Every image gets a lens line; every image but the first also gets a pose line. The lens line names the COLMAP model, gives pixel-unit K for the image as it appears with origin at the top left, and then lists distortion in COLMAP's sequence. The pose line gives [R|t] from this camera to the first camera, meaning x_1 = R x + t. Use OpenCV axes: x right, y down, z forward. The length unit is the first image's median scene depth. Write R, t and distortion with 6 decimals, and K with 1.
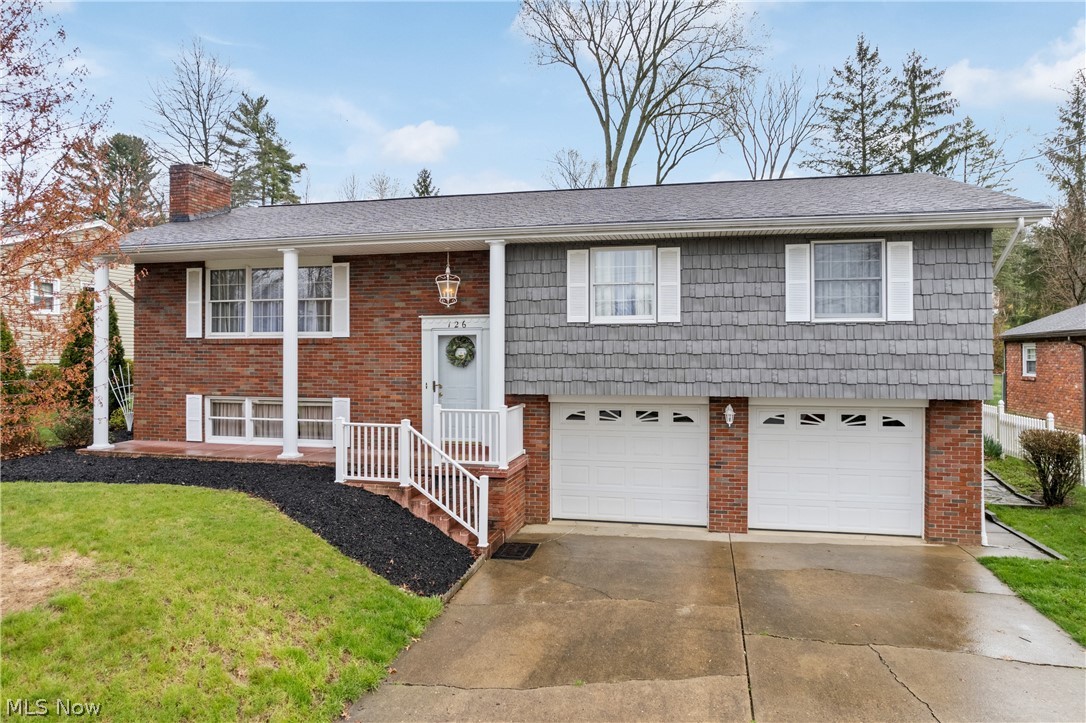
lens RADIAL K [[700.3, 0, 535.0], [0, 700.3, 358.2], [0, 0, 1]] dist [-0.012699, 0.001870]
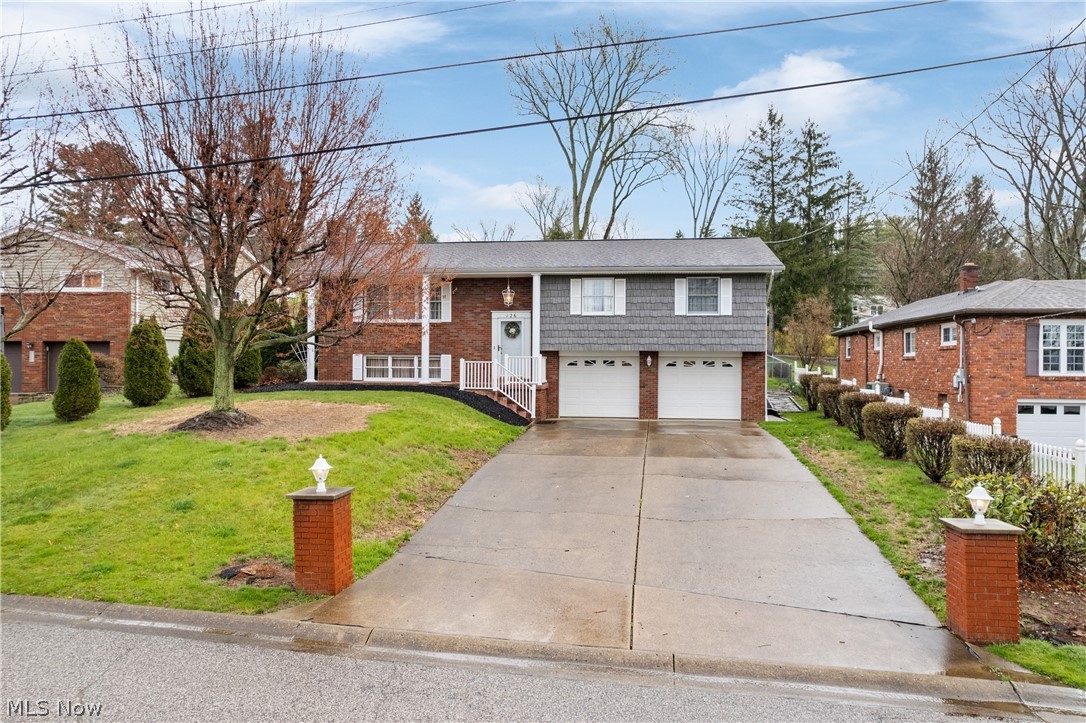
lens RADIAL K [[700.3, 0, 548.7], [0, 700.3, 362.7], [0, 0, 1]] dist [-0.012699, 0.001870]
pose [[0.996493, 0.007053, 0.083377, -0.166208], [-0.006573, 0.999960, -0.006024, 0.090631], [-0.083416, 0.005455, 0.996500, -0.910930]]
